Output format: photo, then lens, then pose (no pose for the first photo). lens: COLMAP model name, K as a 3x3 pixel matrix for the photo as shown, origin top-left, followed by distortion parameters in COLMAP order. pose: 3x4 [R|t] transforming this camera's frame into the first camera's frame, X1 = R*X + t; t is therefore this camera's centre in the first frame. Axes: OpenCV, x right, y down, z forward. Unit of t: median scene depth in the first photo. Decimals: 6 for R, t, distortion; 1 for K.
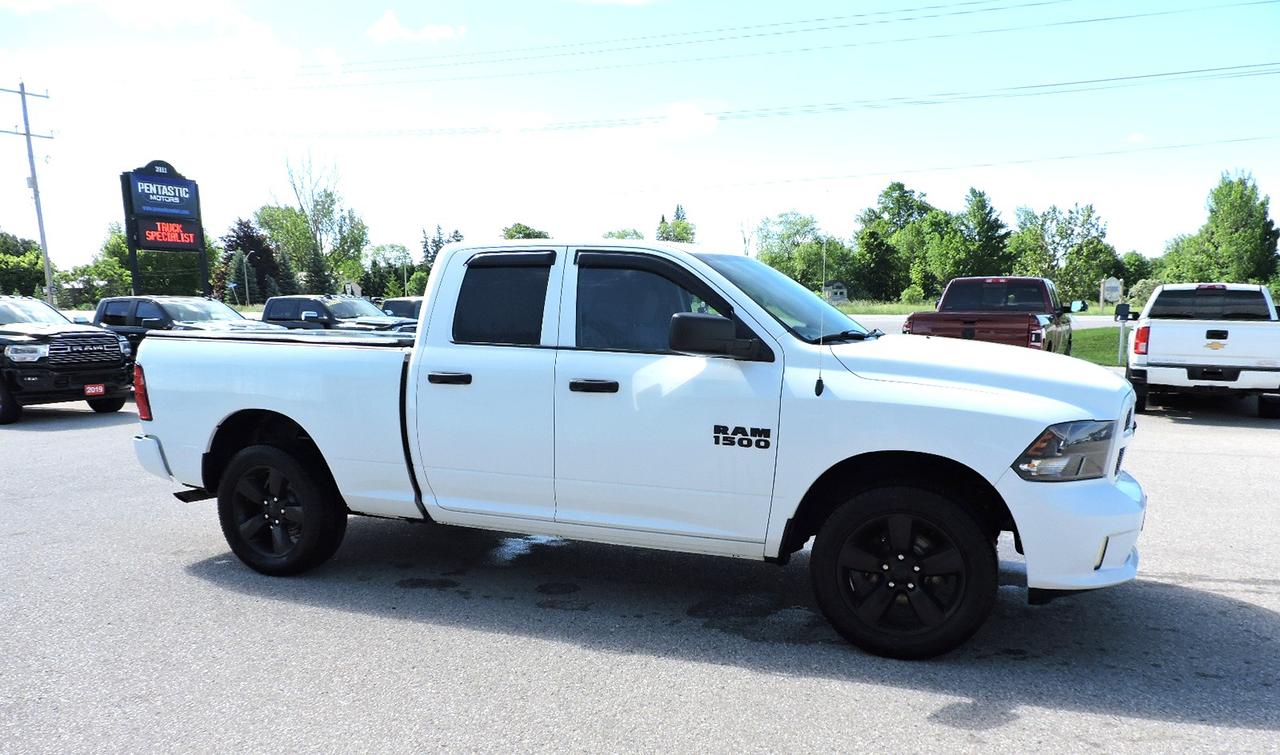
lens RADIAL K [[948.1, 0, 640.0], [0, 948.1, 377.5], [0, 0, 1]] dist [-0.013669, -0.001563]
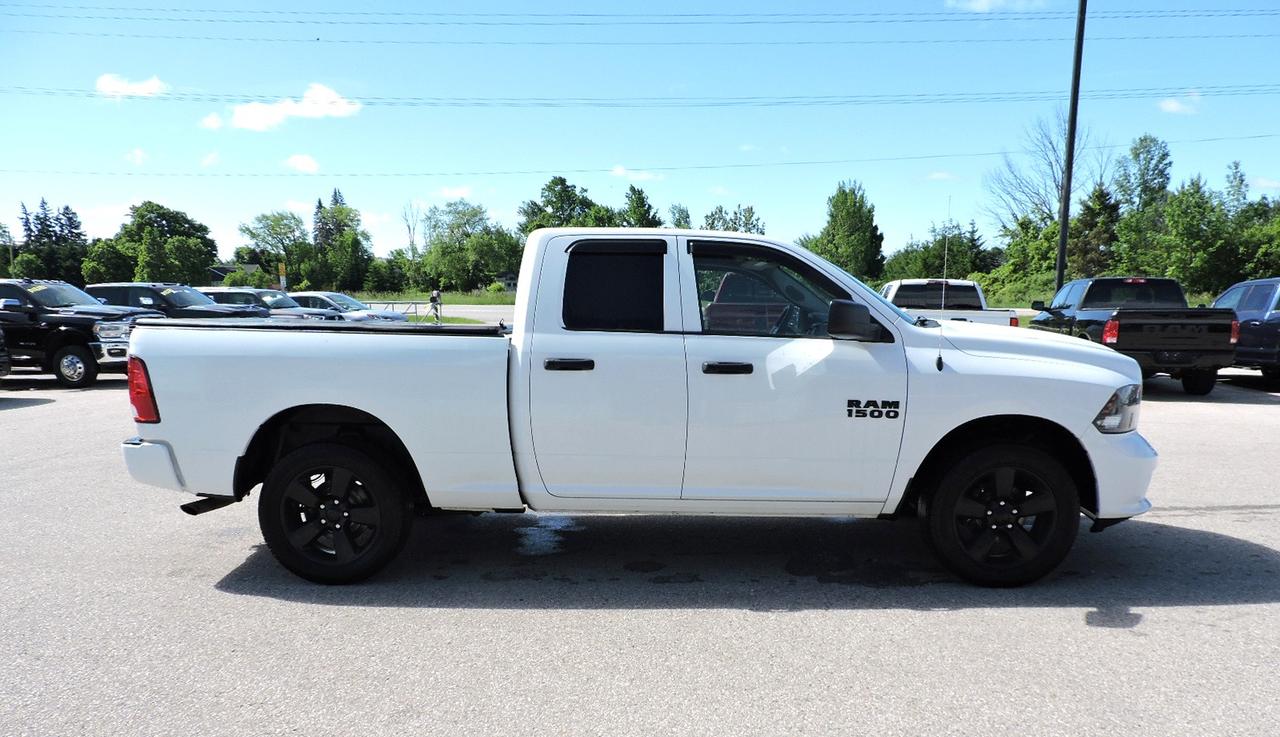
lens RADIAL K [[961.5, 0, 640.0], [0, 961.5, 368.5], [0, 0, 1]] dist [-0.000693, 0.004598]
pose [[0.928657, -0.021447, 0.370320, -0.200561], [0.022024, 0.999754, 0.002670, 0.001643], [-0.370286, 0.005676, 0.928901, 0.011122]]
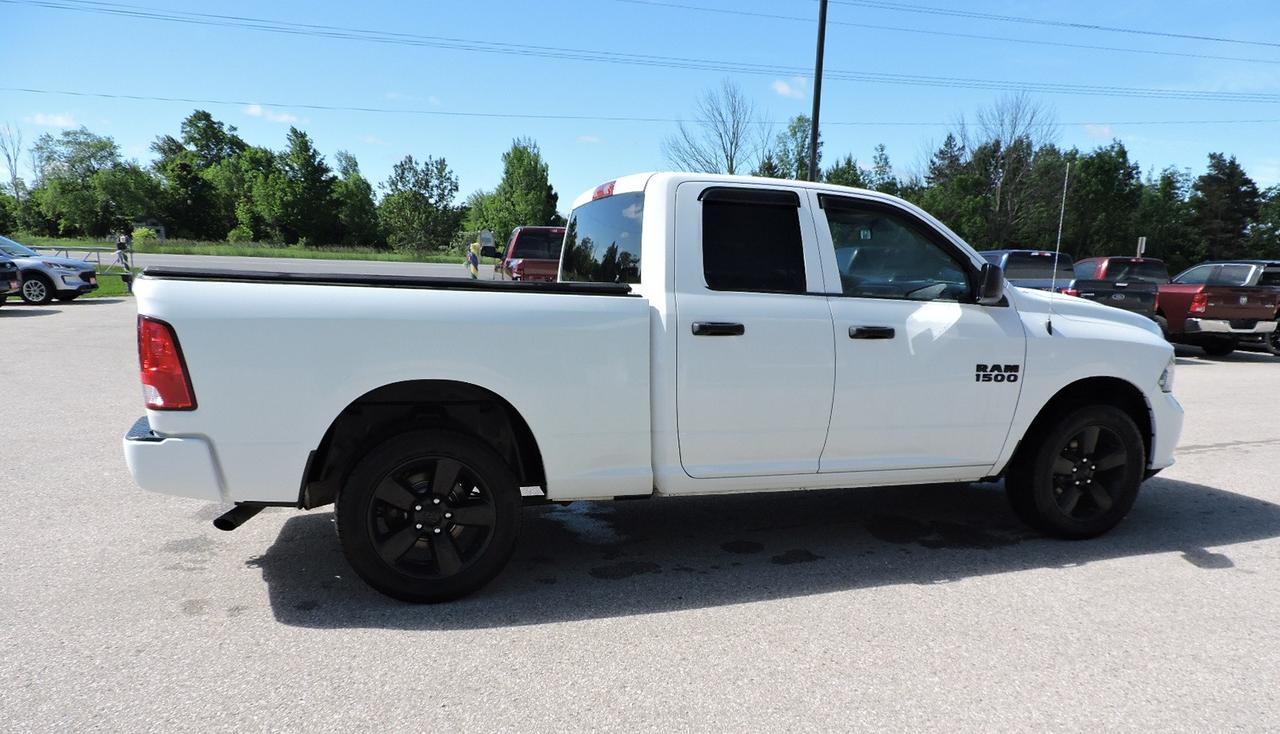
lens RADIAL K [[961.5, 0, 640.0], [0, 961.5, 367.0], [0, 0, 1]] dist [-0.000693, 0.004598]
pose [[0.731255, -0.051260, 0.680176, -0.343250], [0.020254, 0.998364, 0.053464, -0.005258], [-0.681804, -0.025319, 0.731097, 0.155737]]
